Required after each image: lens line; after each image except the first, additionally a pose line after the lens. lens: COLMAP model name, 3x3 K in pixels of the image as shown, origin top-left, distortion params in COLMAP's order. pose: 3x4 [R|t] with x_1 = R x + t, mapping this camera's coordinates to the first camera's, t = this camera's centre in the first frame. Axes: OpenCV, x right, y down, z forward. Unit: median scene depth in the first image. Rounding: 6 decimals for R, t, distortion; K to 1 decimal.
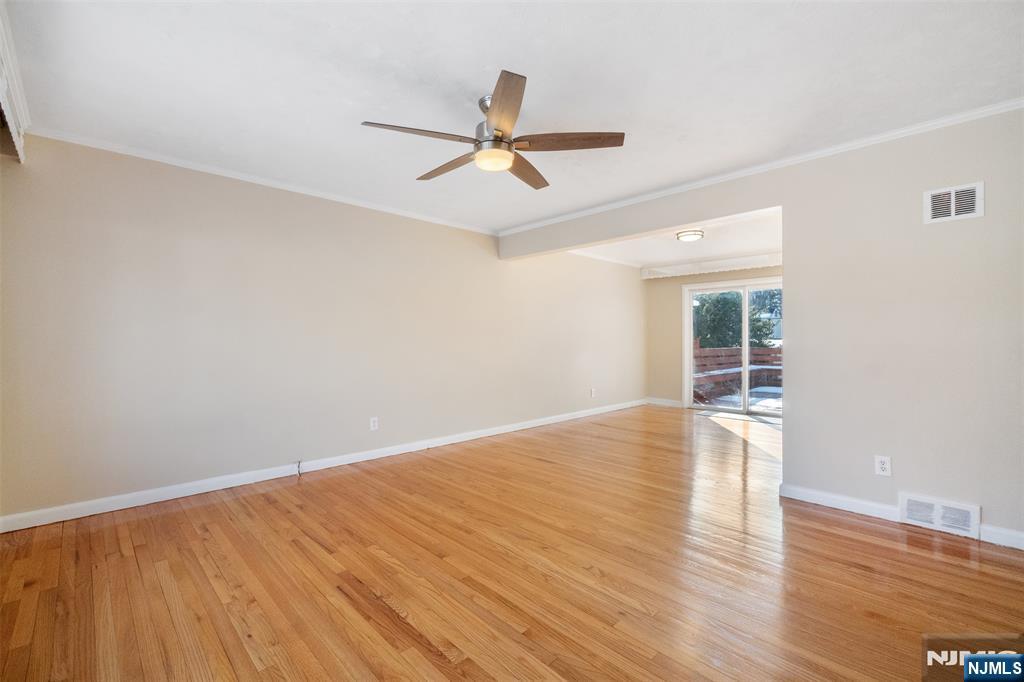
lens RADIAL K [[448.5, 0, 508.6], [0, 448.5, 339.0], [0, 0, 1]] dist [0.000001, -0.000085]
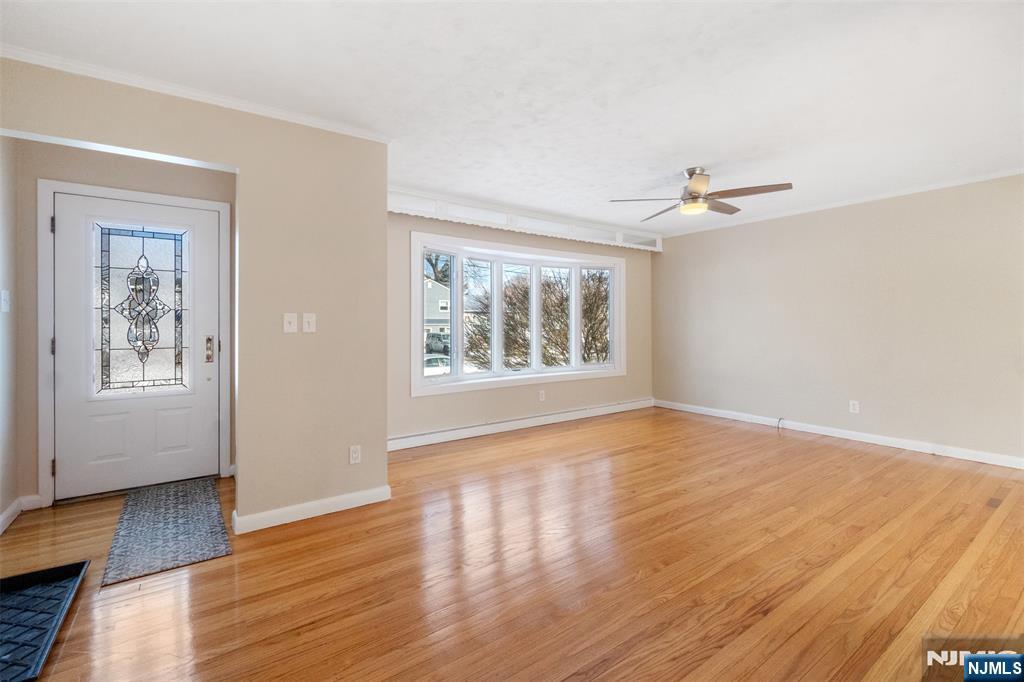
lens RADIAL K [[448.5, 0, 513.6], [0, 448.5, 326.6], [0, 0, 1]] dist [0.000001, -0.000085]
pose [[-0.139516, 0.004350, -0.990210, 1.388631], [0.001367, 0.999990, 0.004201, -0.012539], [0.990219, -0.000768, -0.139521, 0.552956]]
